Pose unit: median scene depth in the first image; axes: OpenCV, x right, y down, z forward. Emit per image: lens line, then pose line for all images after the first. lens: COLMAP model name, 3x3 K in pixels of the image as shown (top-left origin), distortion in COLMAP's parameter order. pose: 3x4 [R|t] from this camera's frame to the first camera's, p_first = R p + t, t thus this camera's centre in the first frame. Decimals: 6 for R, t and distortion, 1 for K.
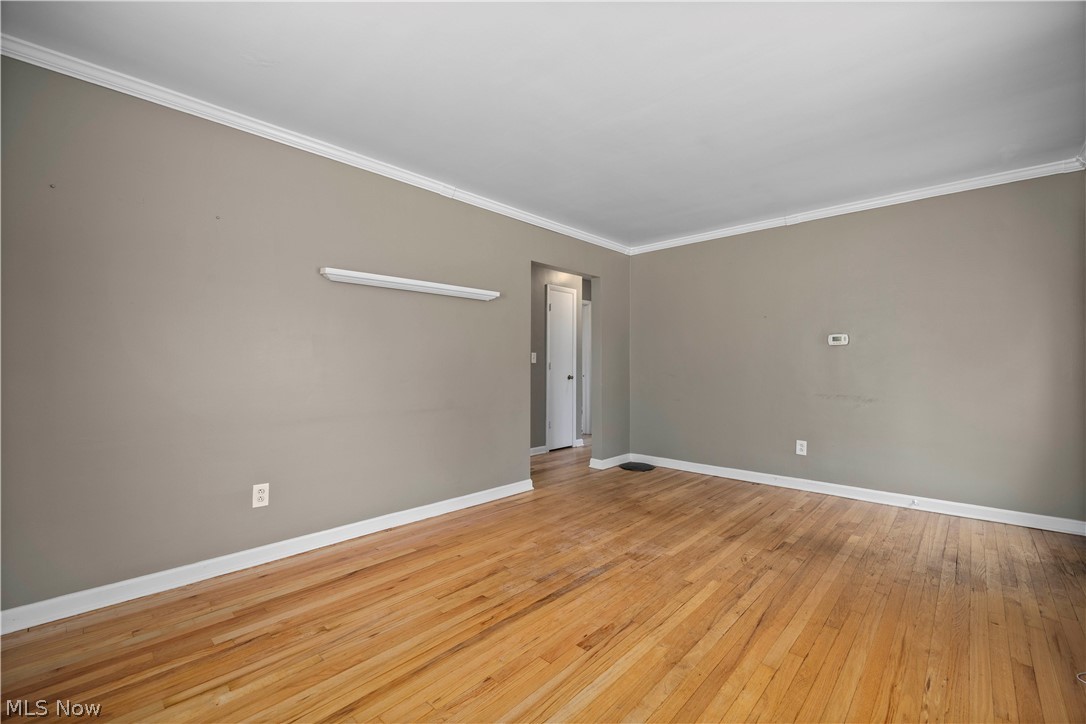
lens RADIAL K [[450.5, 0, 543.0], [0, 450.5, 362.0], [0, 0, 1]] dist [-0.015184, -0.000134]
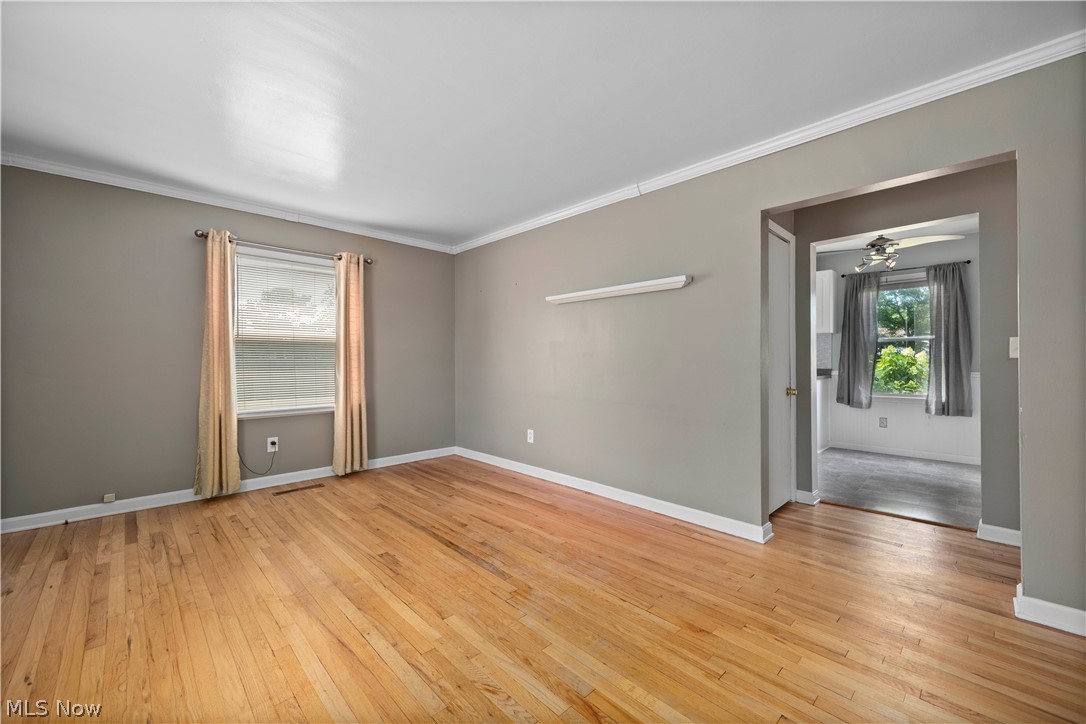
lens RADIAL K [[429.7, 0, 543.0], [0, 429.7, 362.0], [0, 0, 1]] dist [0.000480, 0.000252]
pose [[-0.044574, 0.003016, -0.999002, 1.045940], [0.006127, 0.999977, 0.002745, 0.004849], [0.998987, -0.005998, -0.044591, 1.130486]]
